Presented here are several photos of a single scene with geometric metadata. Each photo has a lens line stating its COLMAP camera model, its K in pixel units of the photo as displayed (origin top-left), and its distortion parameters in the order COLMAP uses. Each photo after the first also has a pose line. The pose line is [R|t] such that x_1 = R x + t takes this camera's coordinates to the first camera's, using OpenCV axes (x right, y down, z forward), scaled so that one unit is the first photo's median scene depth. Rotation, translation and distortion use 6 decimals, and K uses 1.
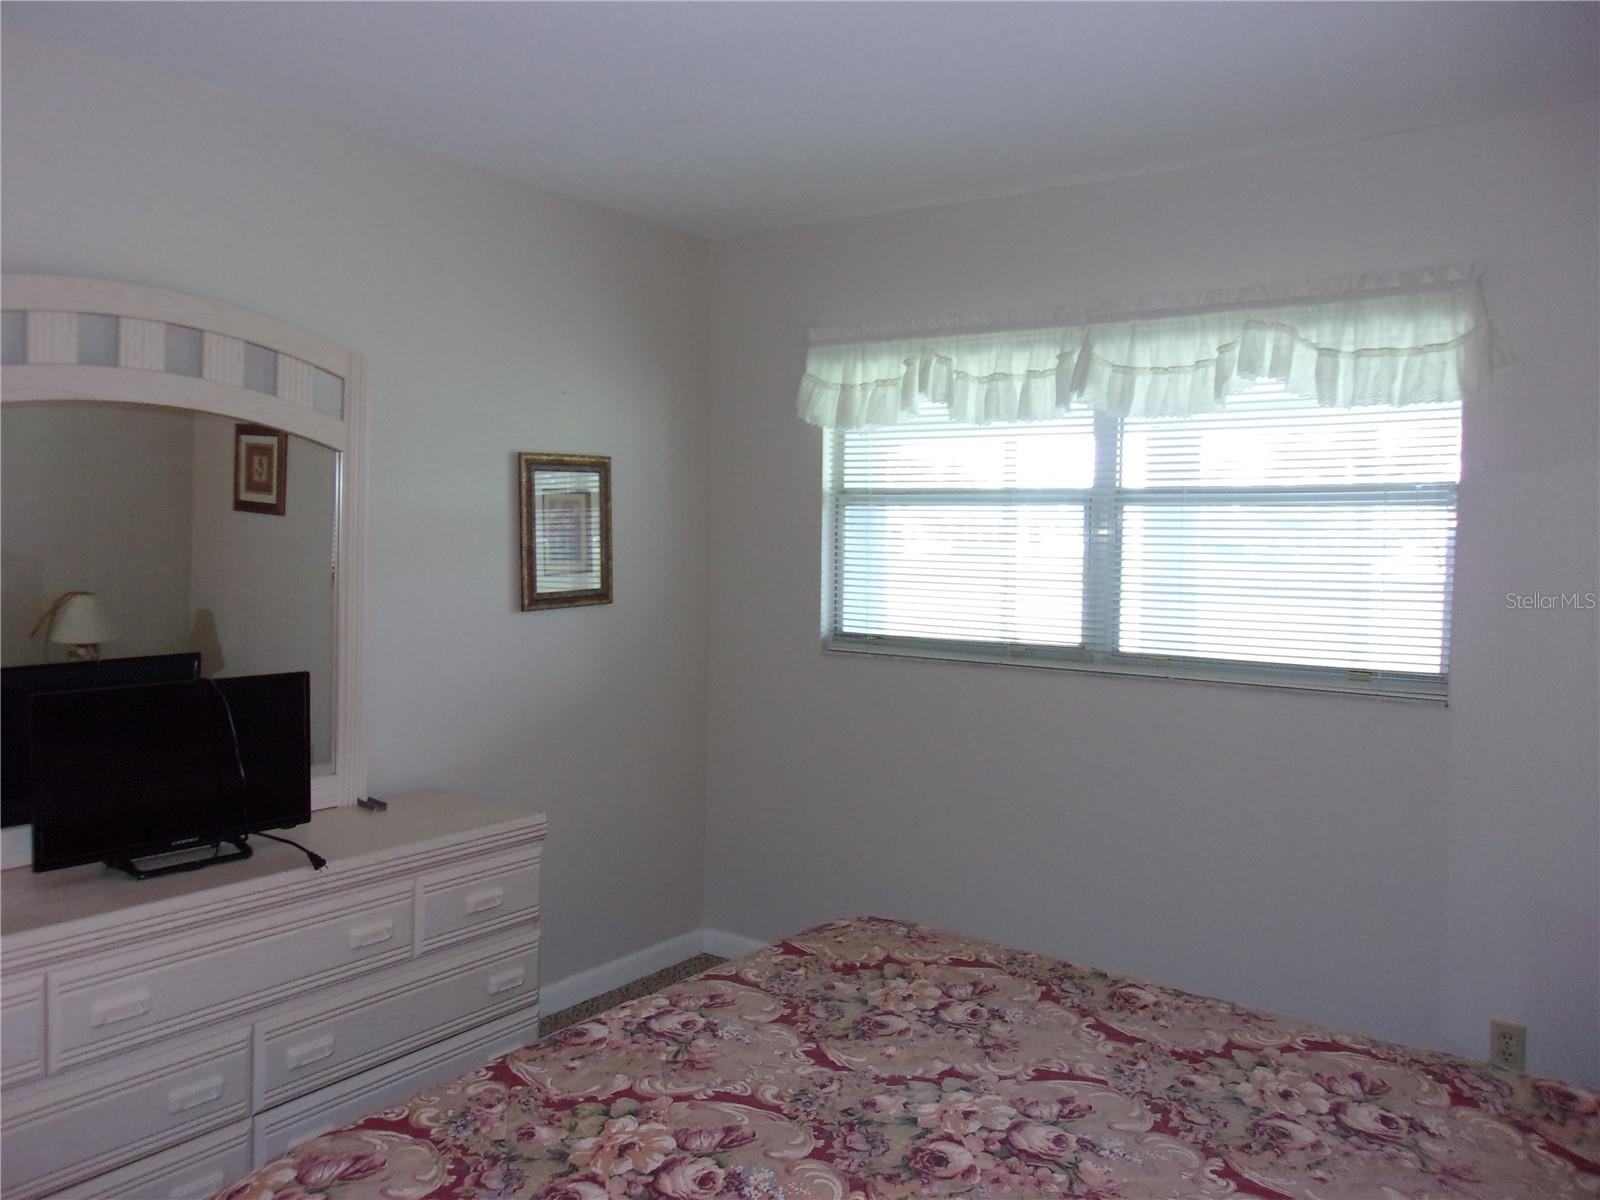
lens RADIAL K [[1295.0, 0, 800.0], [0, 1295.0, 600.0], [0, 0, 1]] dist [-0.007803, -0.003121]
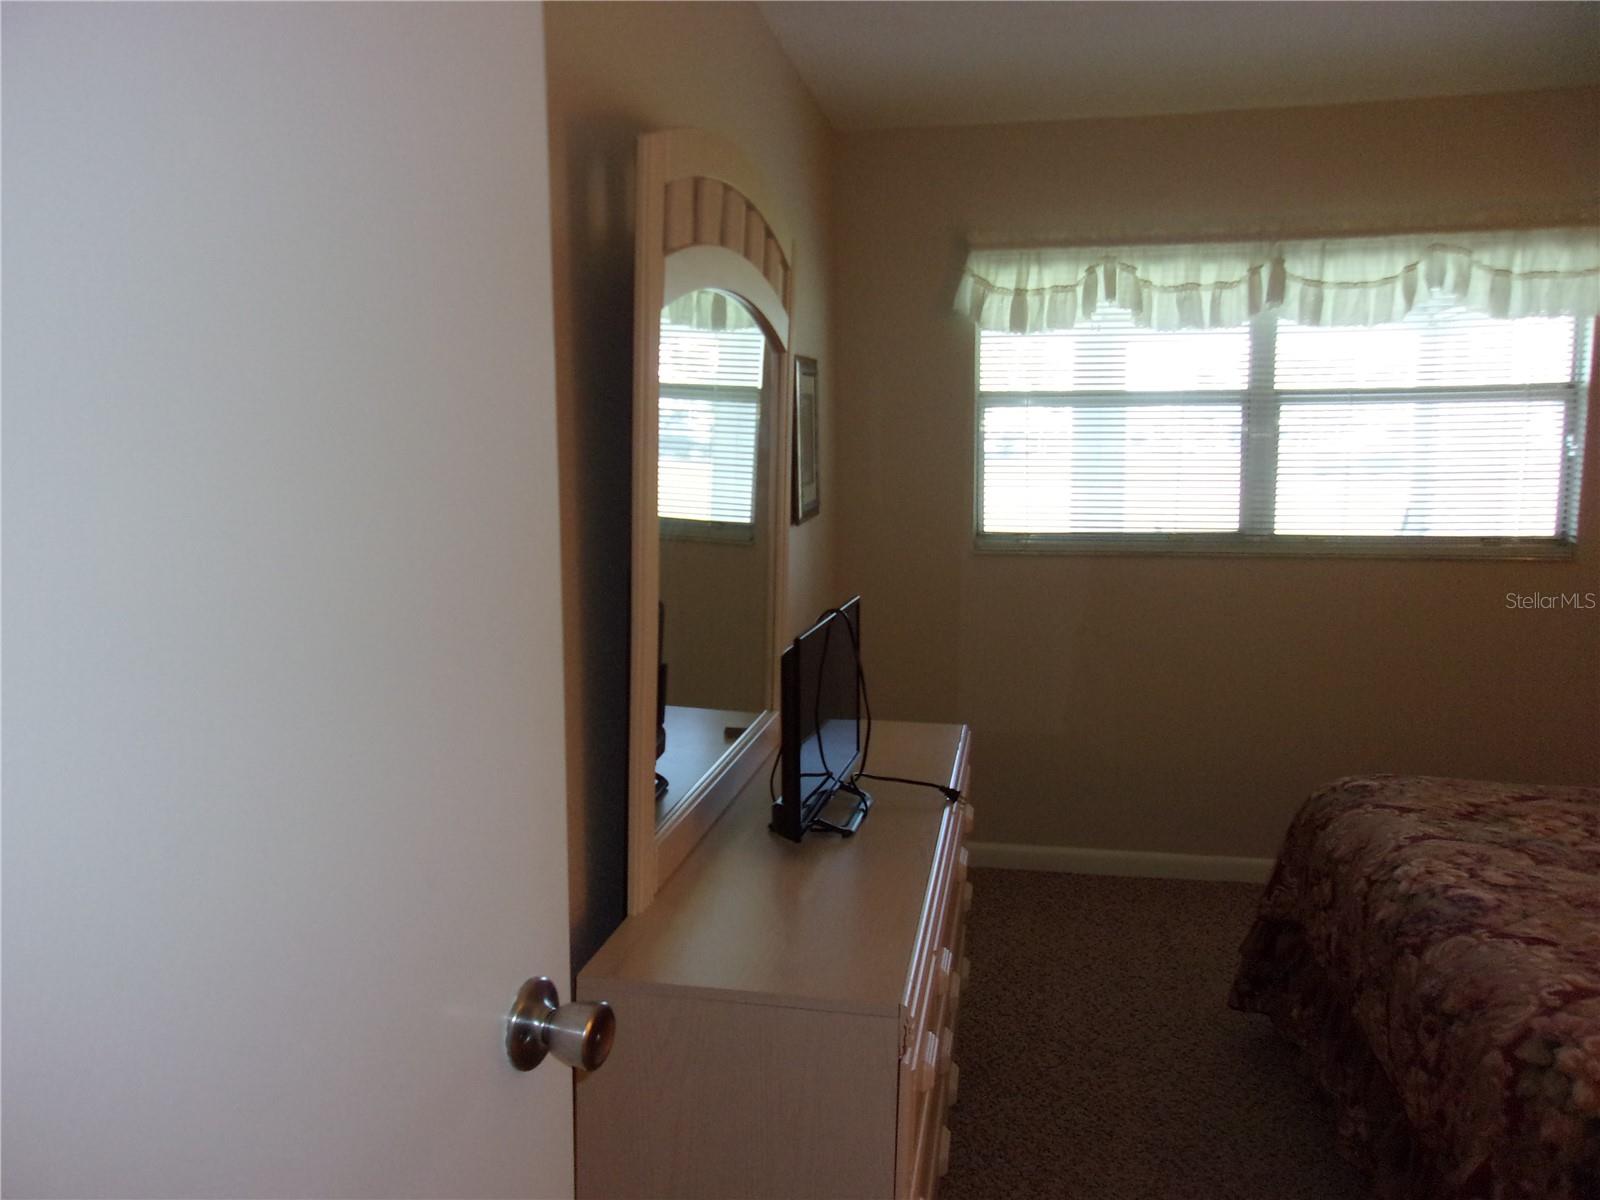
lens RADIAL K [[1274.2, 0, 800.0], [0, 1274.2, 600.0], [0, 0, 1]] dist [0.025590, 0.006825]
pose [[0.904877, -0.071395, 0.419643, -0.620068], [0.039926, 0.995723, 0.083312, -0.013495], [-0.423796, -0.058632, 0.903858, 0.157963]]
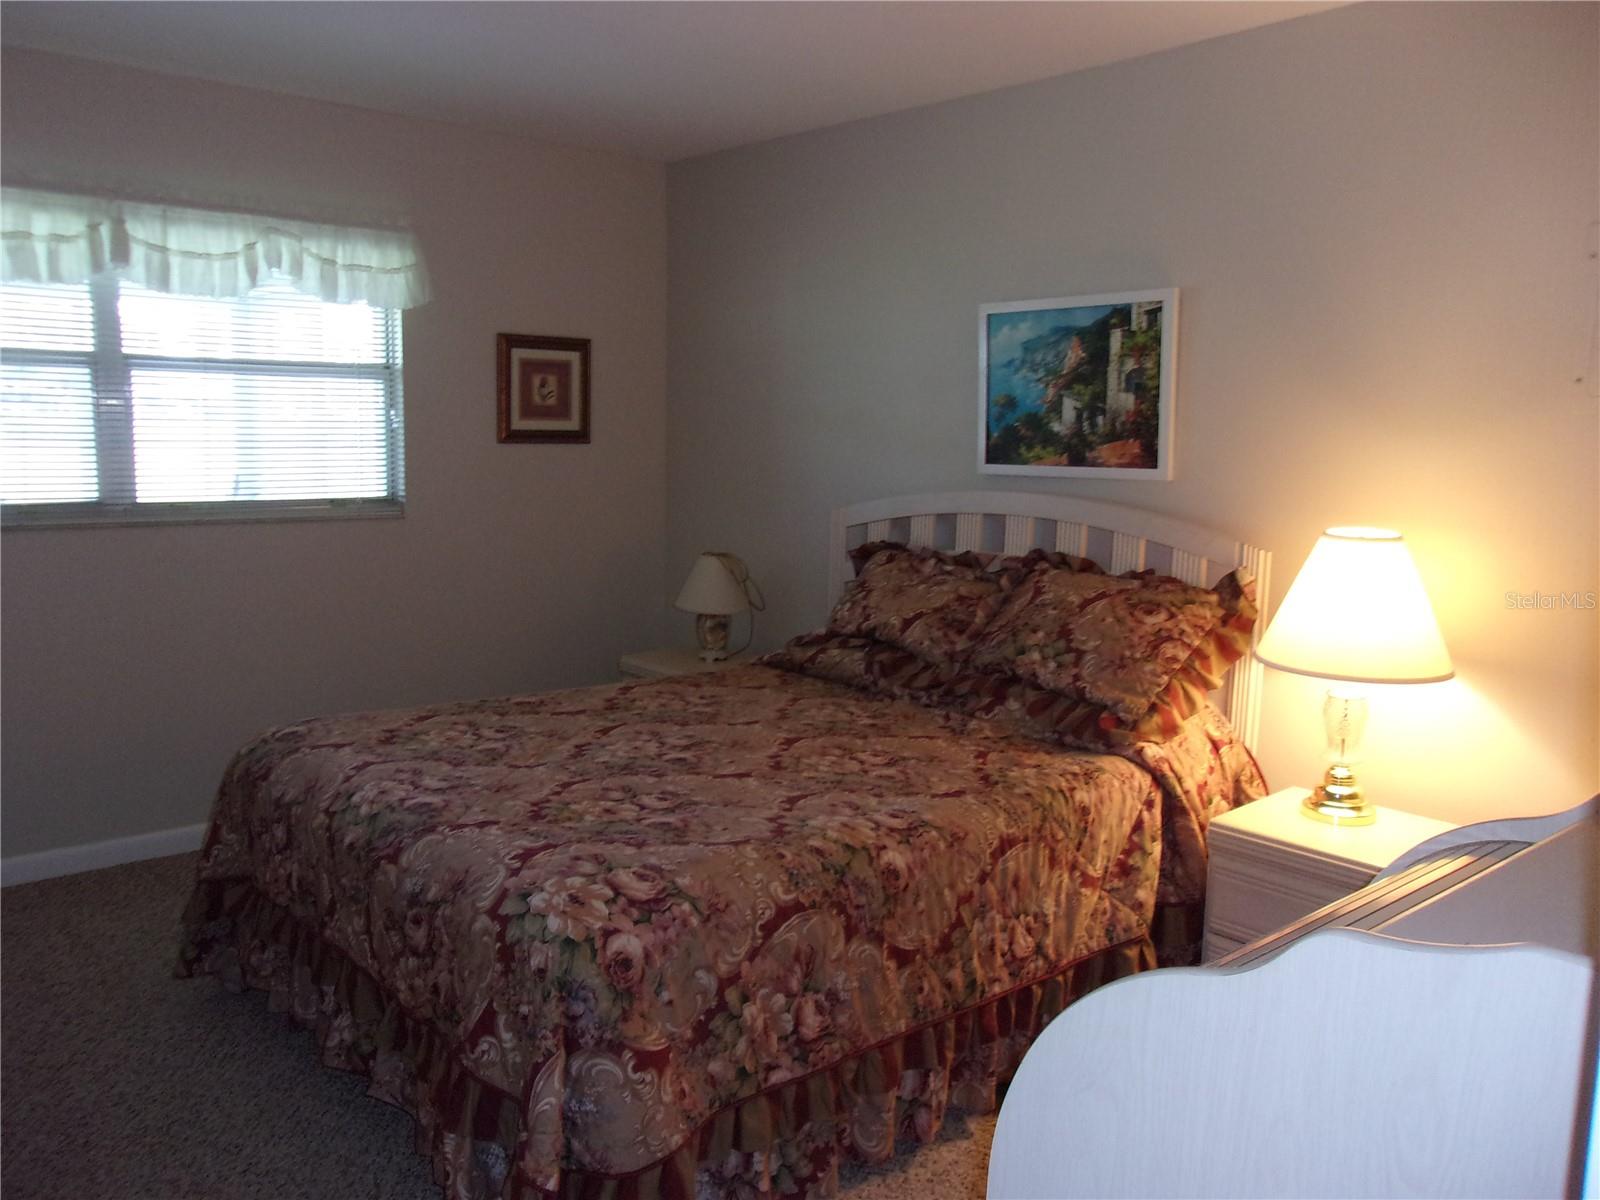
lens RADIAL K [[1251.6, 0, 800.0], [0, 1251.6, 600.0], [0, 0, 1]] dist [-0.000464, 0.001385]
pose [[0.219481, -0.147813, 0.964354, -0.694234], [0.030118, 0.989012, 0.144738, -0.016309], [-0.975152, -0.002722, 0.221521, 0.206850]]
